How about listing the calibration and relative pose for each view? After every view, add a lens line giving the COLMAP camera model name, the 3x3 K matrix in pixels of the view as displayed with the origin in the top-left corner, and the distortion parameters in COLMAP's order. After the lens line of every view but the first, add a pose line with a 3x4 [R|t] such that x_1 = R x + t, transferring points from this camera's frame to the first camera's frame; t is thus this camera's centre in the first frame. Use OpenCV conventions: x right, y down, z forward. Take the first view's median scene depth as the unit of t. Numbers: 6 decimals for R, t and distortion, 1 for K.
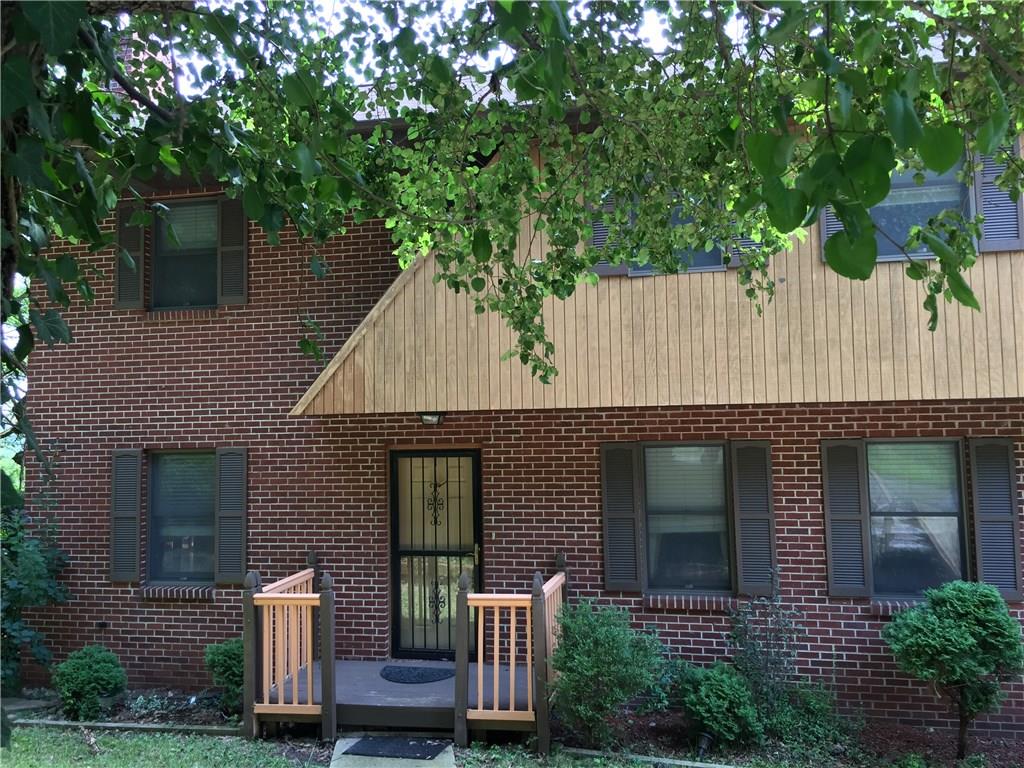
lens RADIAL K [[841.1, 0, 512.0], [0, 841.1, 384.0], [0, 0, 1]] dist [0.075023, -0.105893]
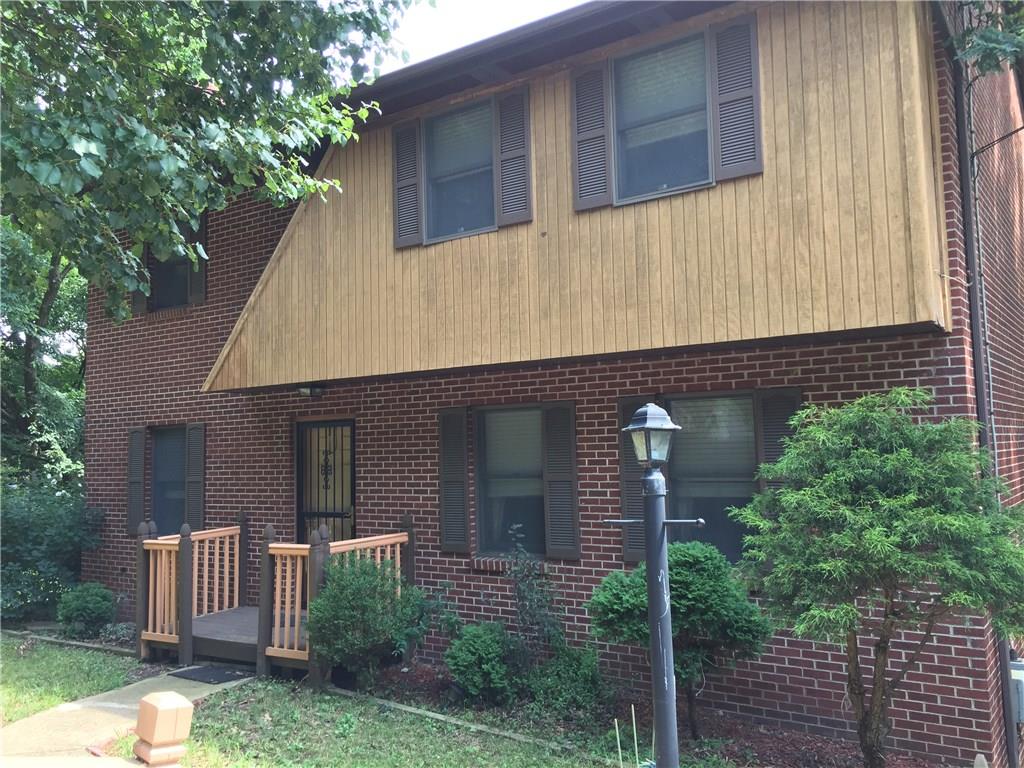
lens RADIAL K [[841.1, 0, 512.0], [0, 841.1, 384.0], [0, 0, 1]] dist [0.075023, -0.105893]
pose [[0.929363, -0.035394, -0.367467, 0.602907], [0.034016, 0.999369, -0.010229, 0.055993], [0.367598, -0.002993, 0.929980, 0.075919]]
